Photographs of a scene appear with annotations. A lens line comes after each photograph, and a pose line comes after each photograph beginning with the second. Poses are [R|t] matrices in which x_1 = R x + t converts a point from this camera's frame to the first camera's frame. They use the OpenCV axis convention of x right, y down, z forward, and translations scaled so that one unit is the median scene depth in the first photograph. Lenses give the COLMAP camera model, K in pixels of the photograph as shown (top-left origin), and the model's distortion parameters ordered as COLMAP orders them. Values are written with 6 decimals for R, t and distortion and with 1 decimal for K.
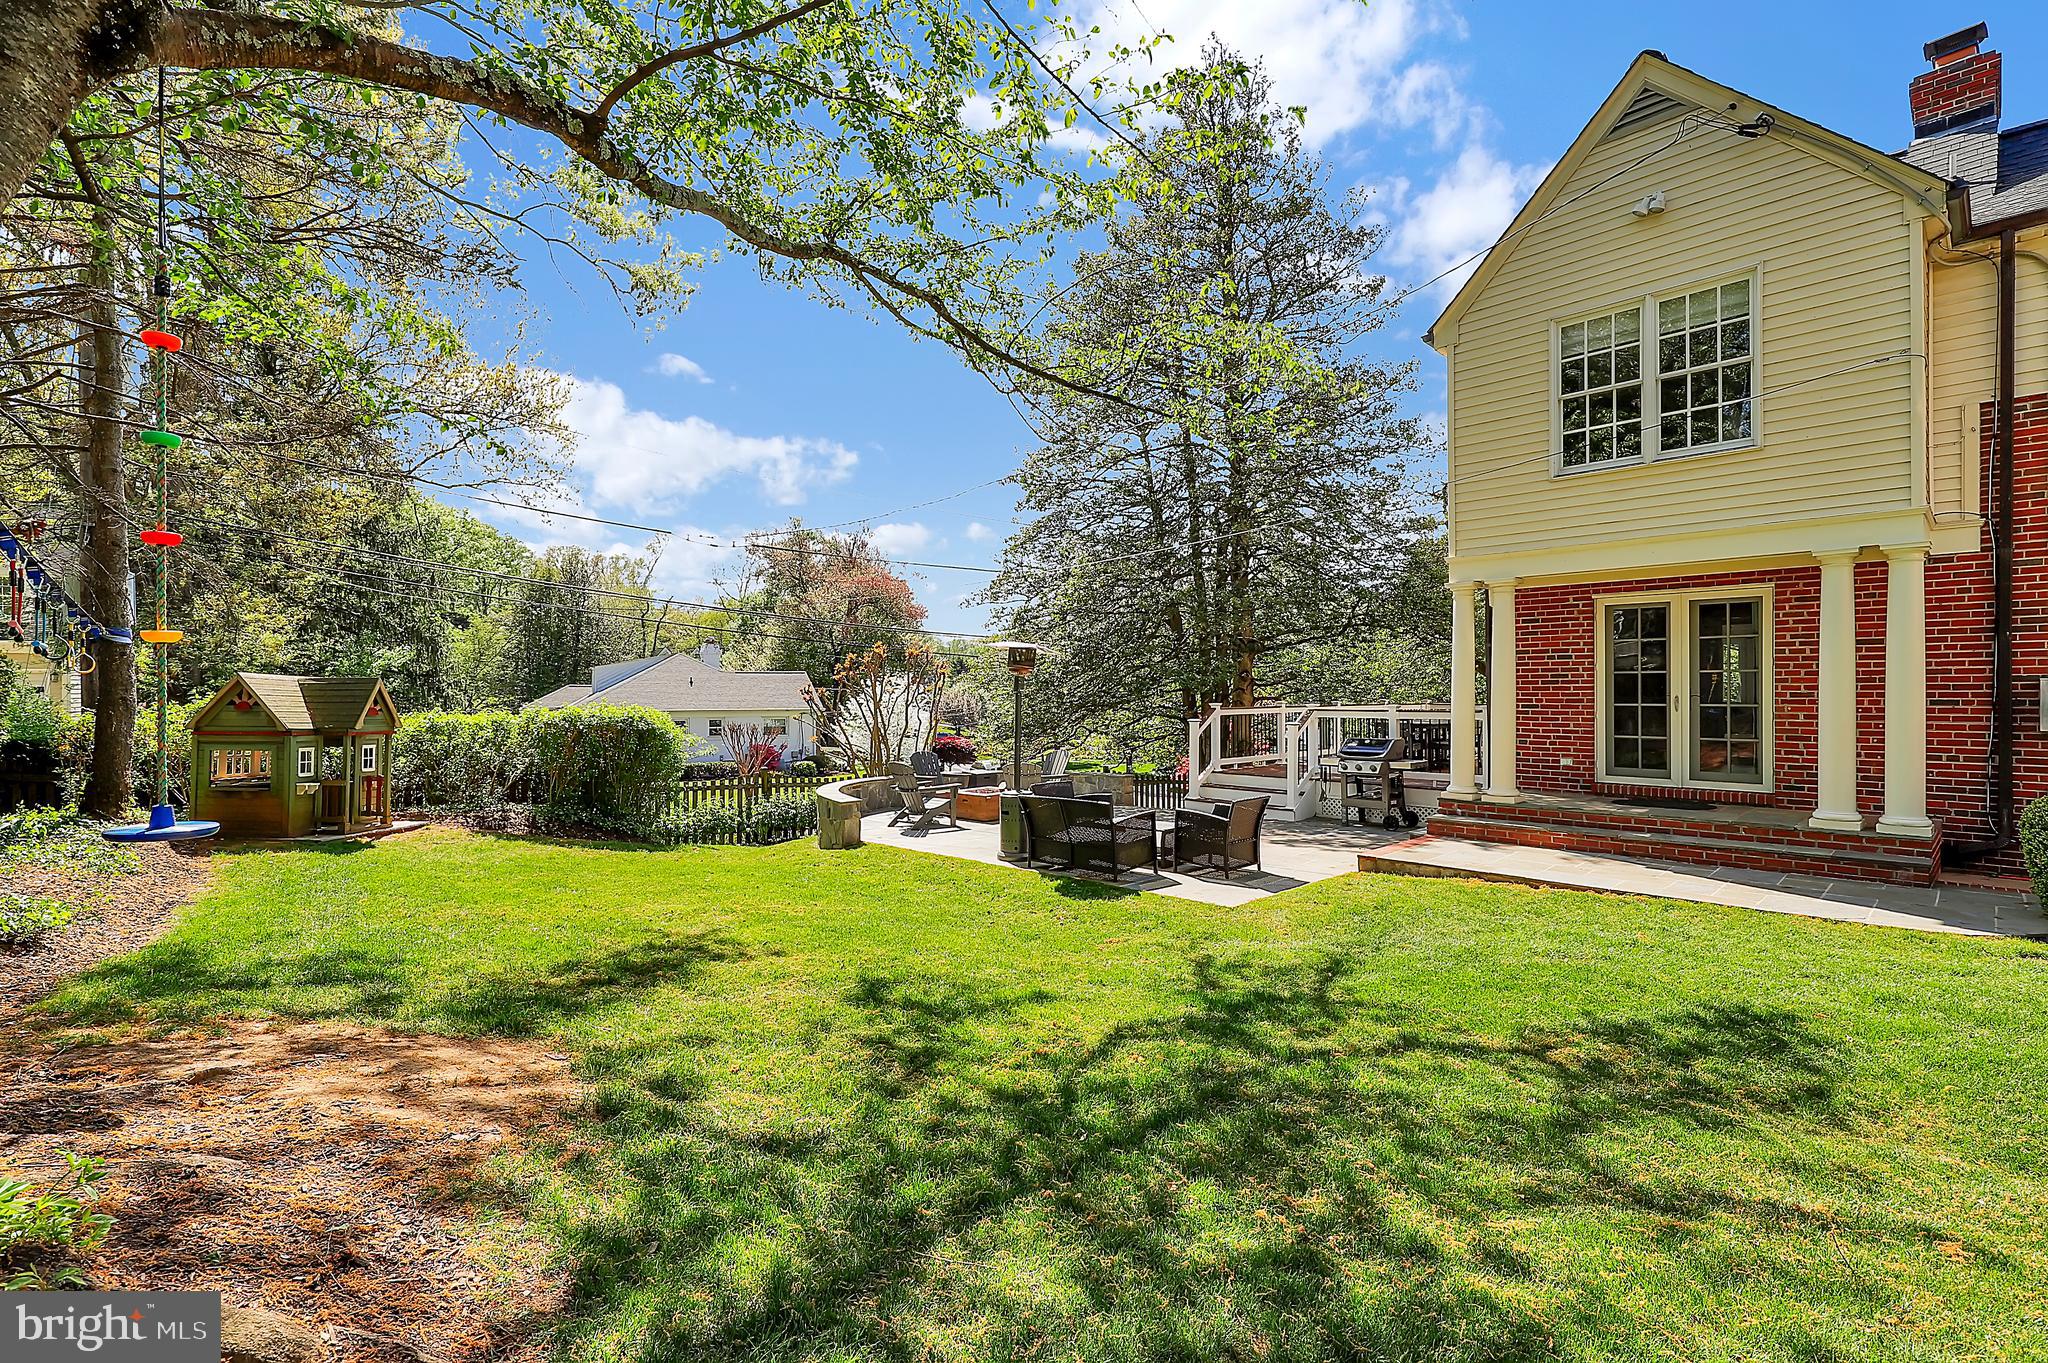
lens RADIAL K [[926.8, 0, 1024.0], [0, 926.8, 681.5], [0, 0, 1]] dist [0.000038, 0.000049]
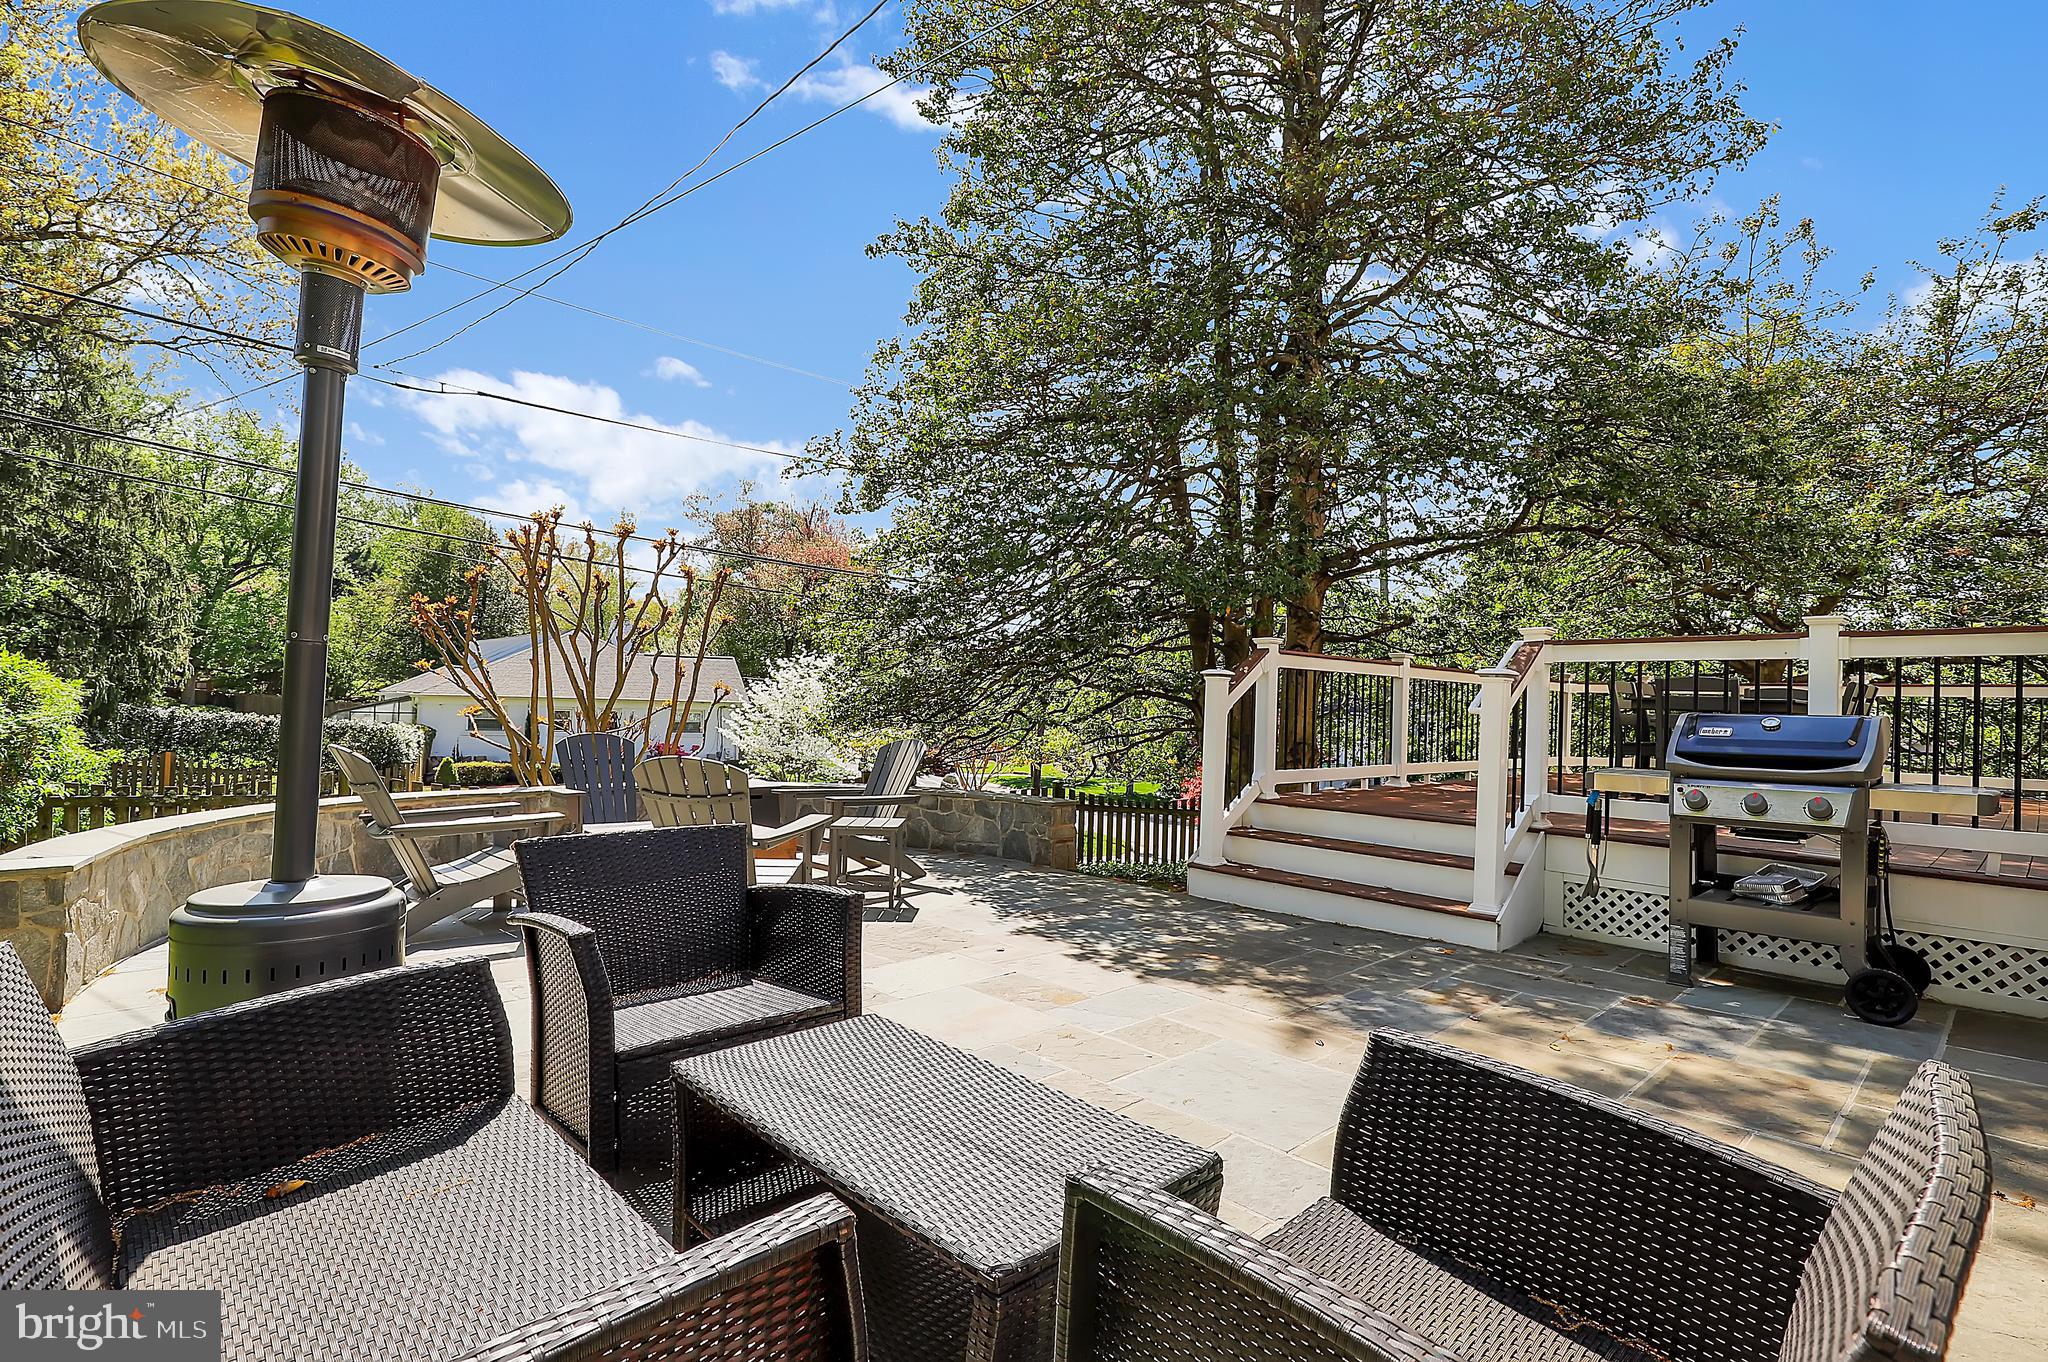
lens RADIAL K [[926.8, 0, 1024.0], [0, 926.8, 681.0], [0, 0, 1]] dist [0.000038, 0.000049]
pose [[0.999876, 0.012239, -0.009942, 0.099334], [-0.012434, 0.999725, -0.019880, 0.051542], [0.009696, 0.020002, 0.999753, 0.570300]]
